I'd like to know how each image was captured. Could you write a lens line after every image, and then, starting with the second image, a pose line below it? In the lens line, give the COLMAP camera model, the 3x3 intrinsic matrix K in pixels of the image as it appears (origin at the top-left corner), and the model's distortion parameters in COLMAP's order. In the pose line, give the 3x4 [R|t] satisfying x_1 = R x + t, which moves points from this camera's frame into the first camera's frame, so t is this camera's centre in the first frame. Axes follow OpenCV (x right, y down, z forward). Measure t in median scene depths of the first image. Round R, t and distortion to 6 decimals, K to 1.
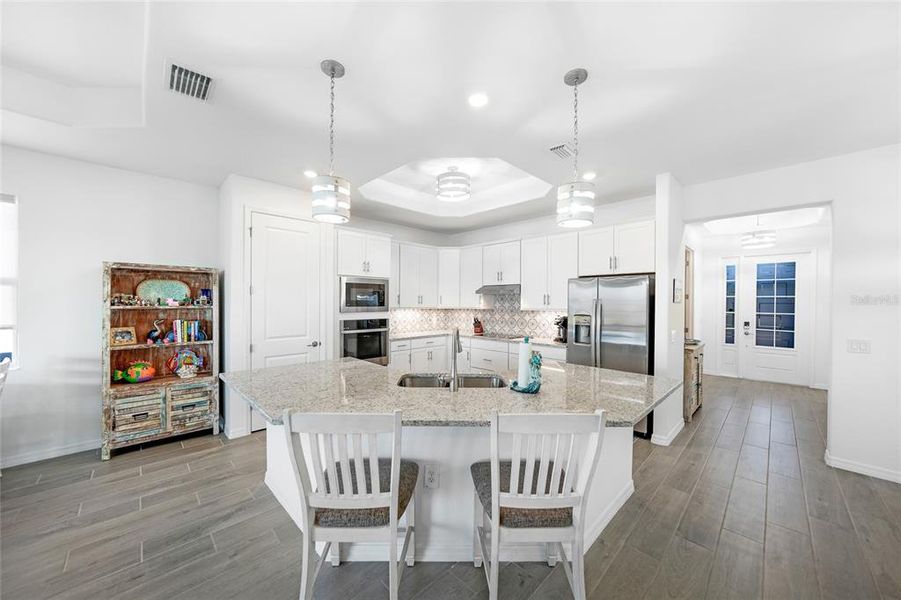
lens RADIAL K [[328.2, 0, 454.9], [0, 328.2, 304.5], [0, 0, 1]] dist [-0.008048, 0.000151]
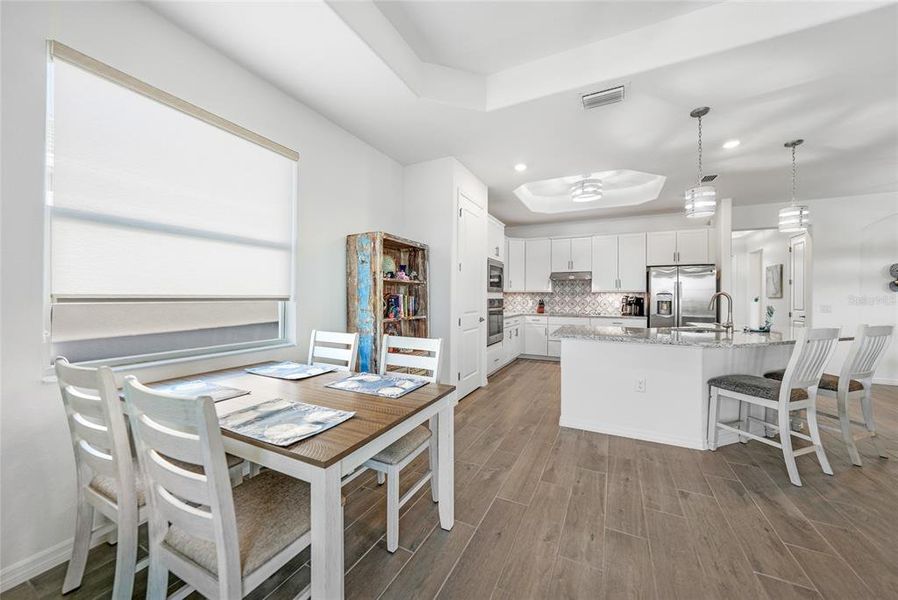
lens RADIAL K [[327.1, 0, 453.4], [0, 327.1, 304.5], [0, 0, 1]] dist [-0.008048, 0.000151]
pose [[0.942967, -0.007913, 0.332793, -0.817369], [0.003274, 0.999890, 0.014497, 0.050600], [-0.332870, -0.012581, 0.942889, -0.003588]]
